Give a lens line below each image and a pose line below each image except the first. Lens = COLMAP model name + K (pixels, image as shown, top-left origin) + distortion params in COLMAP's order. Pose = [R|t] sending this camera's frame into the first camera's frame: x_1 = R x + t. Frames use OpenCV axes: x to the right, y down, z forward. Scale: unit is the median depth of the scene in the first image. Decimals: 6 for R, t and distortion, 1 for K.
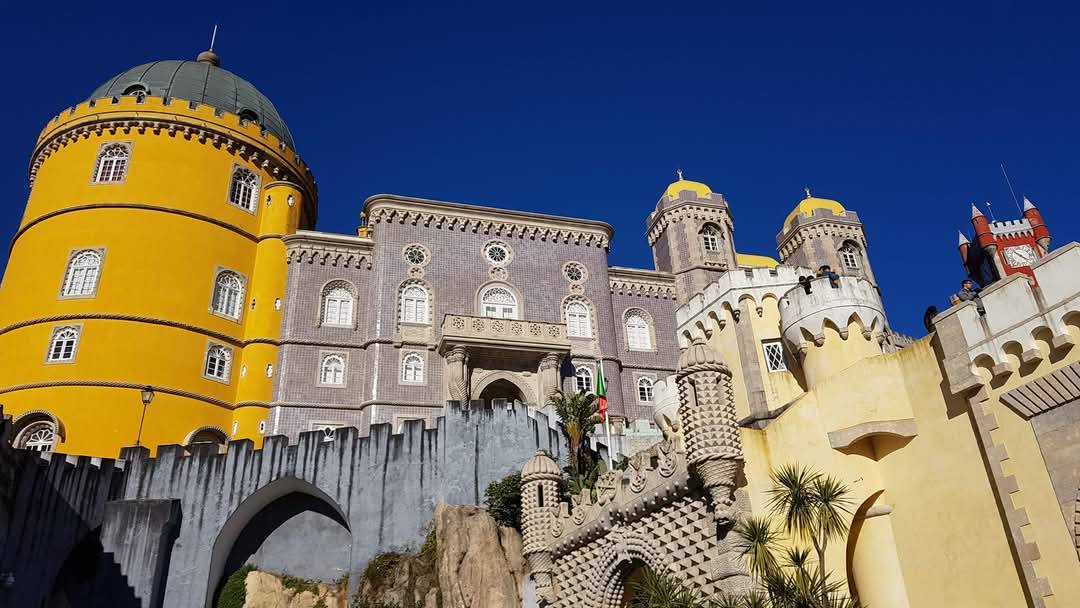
lens RADIAL K [[830.3, 0, 550.9], [0, 830.3, 281.7], [0, 0, 1]] dist [0.107377, -0.189471]
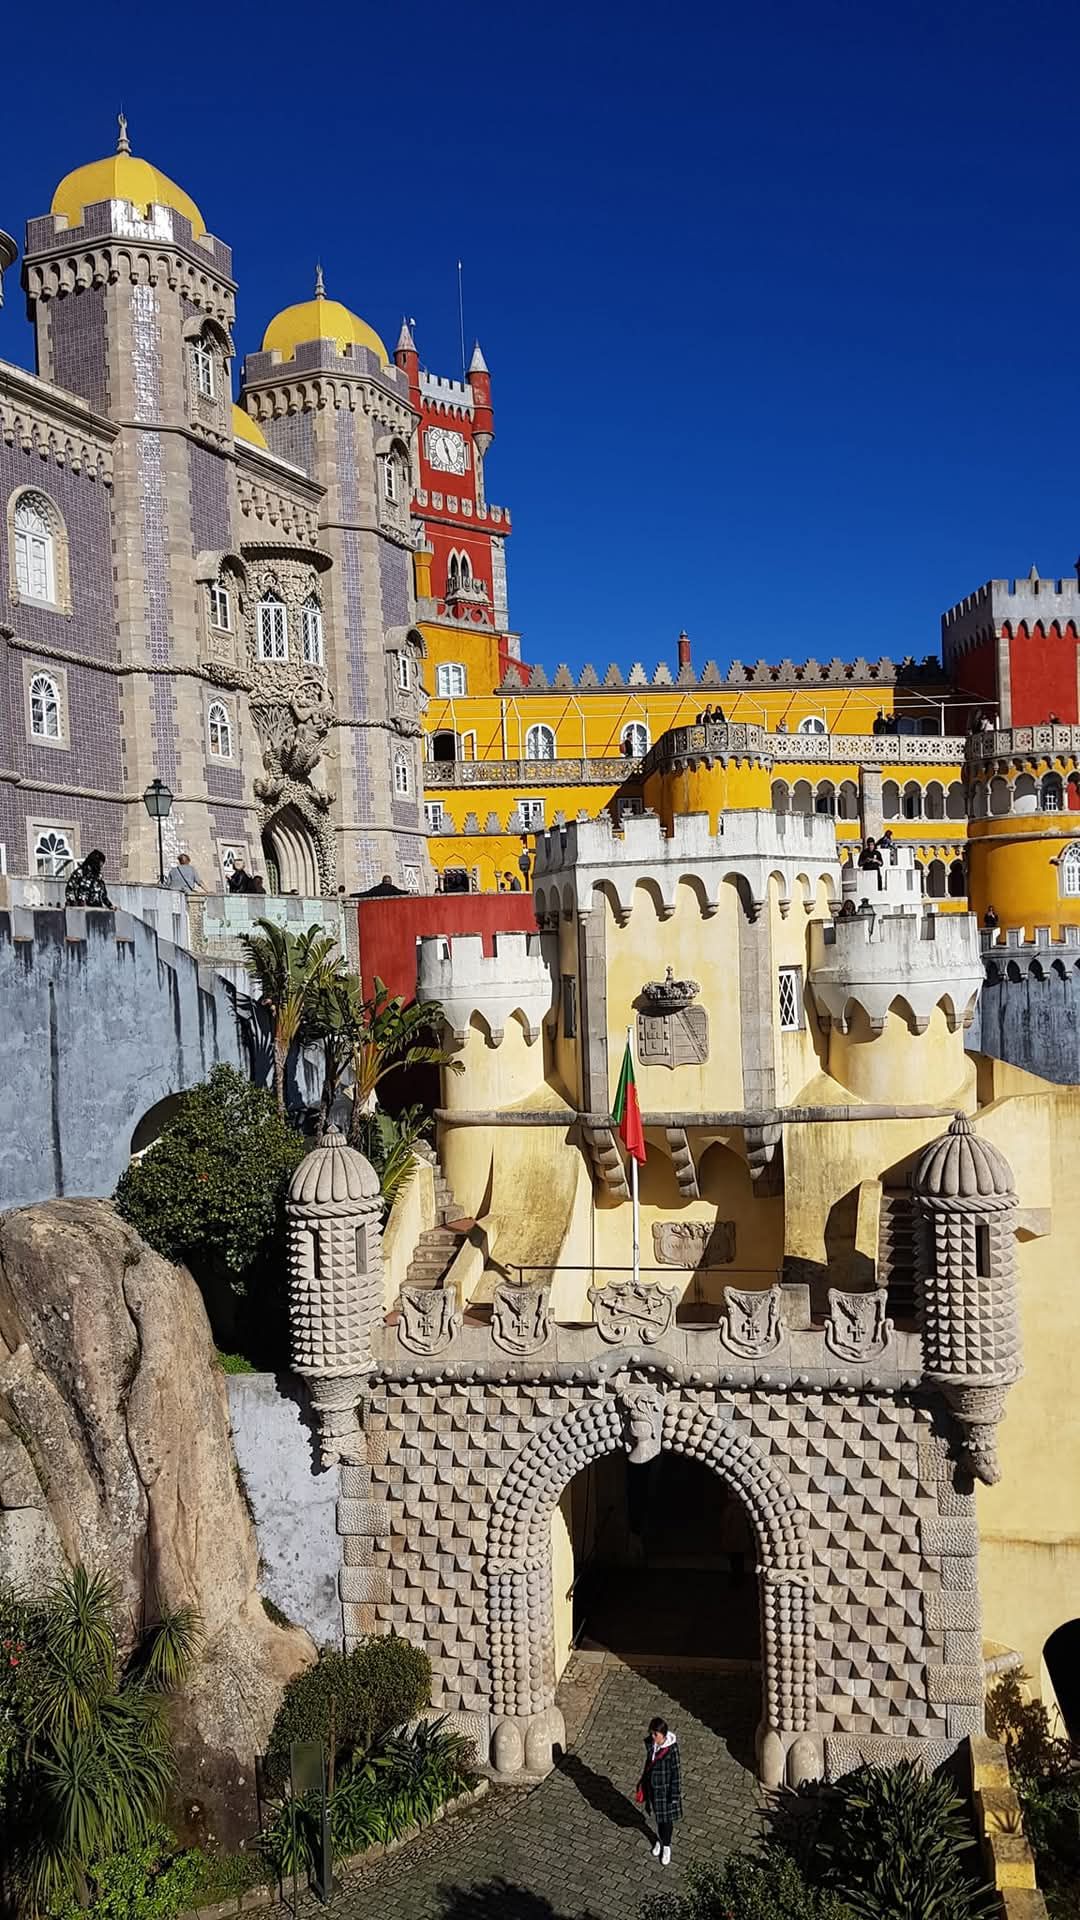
lens RADIAL K [[1490.1, 0, 576.0], [0, 1490.1, 984.2], [0, 0, 1]] dist [0.117599, -0.218441]
pose [[0.631992, 0.026819, 0.774511, -0.382452], [-0.392989, 0.872462, 0.290464, -0.098466], [-0.667942, -0.487945, 0.561928, 0.368799]]
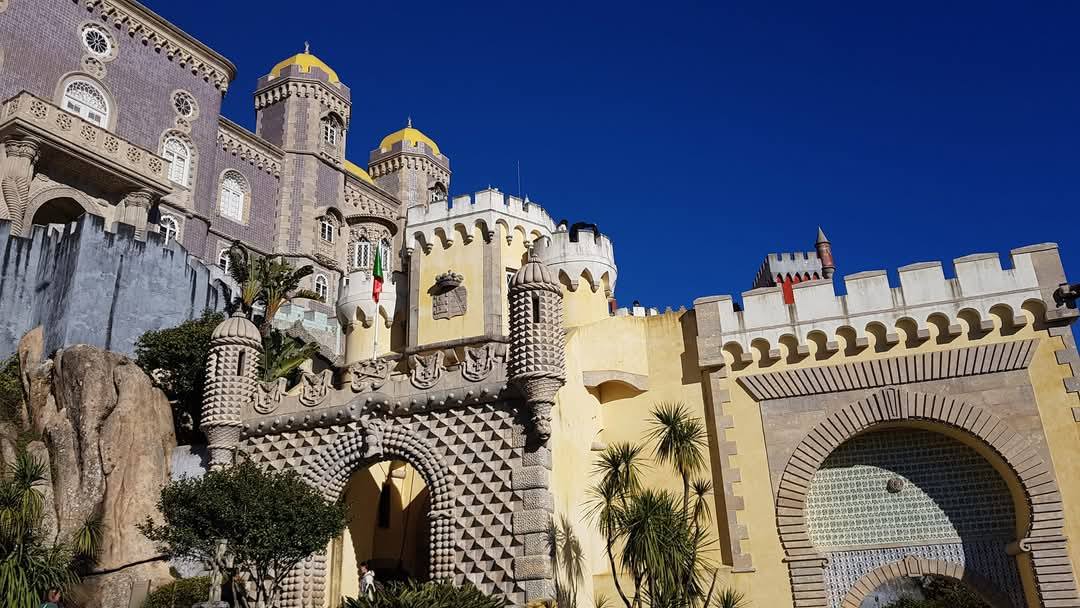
lens RADIAL K [[838.2, 0, 543.0], [0, 838.2, 281.9], [0, 0, 1]] dist [0.117599, -0.218441]
pose [[0.732223, 0.281816, 0.620024, -0.234360], [-0.343702, 0.938848, -0.020831, 0.062309], [-0.587979, -0.197850, 0.784306, 0.110202]]
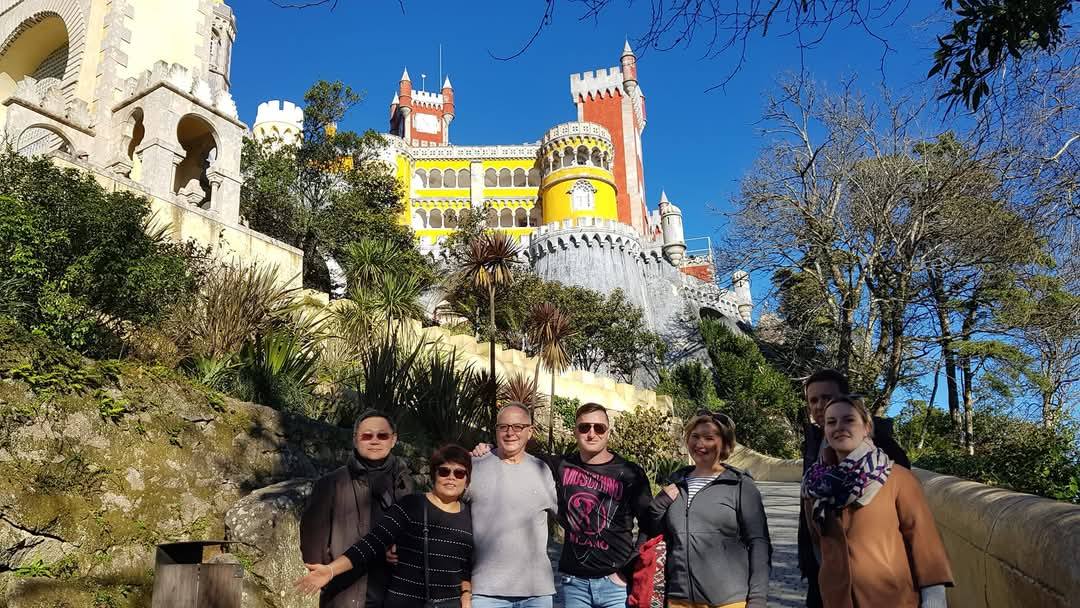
lens RADIAL K [[836.5, 0, 525.1], [0, 836.5, 335.9], [0, 0, 1]] dist [0.129619, -0.233094]
pose [[0.869012, 0.173274, 0.463459, 0.374135], [-0.268684, 0.951799, 0.147947, 0.086085], [-0.415484, -0.253091, 0.873680, -0.362133]]
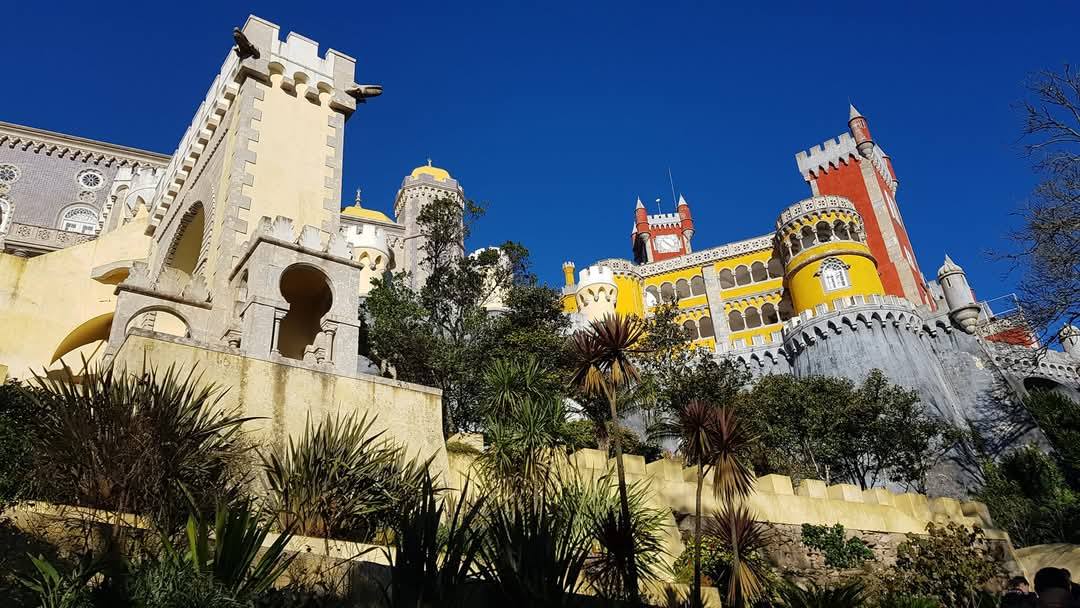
lens RADIAL K [[838.2, 0, 543.0], [0, 838.2, 281.9], [0, 0, 1]] dist [0.117599, -0.218441]
pose [[0.988907, 0.065036, 0.133538, 0.490901], [-0.064236, 0.997882, -0.010295, 0.095070], [-0.133924, 0.001602, 0.990990, -0.277023]]
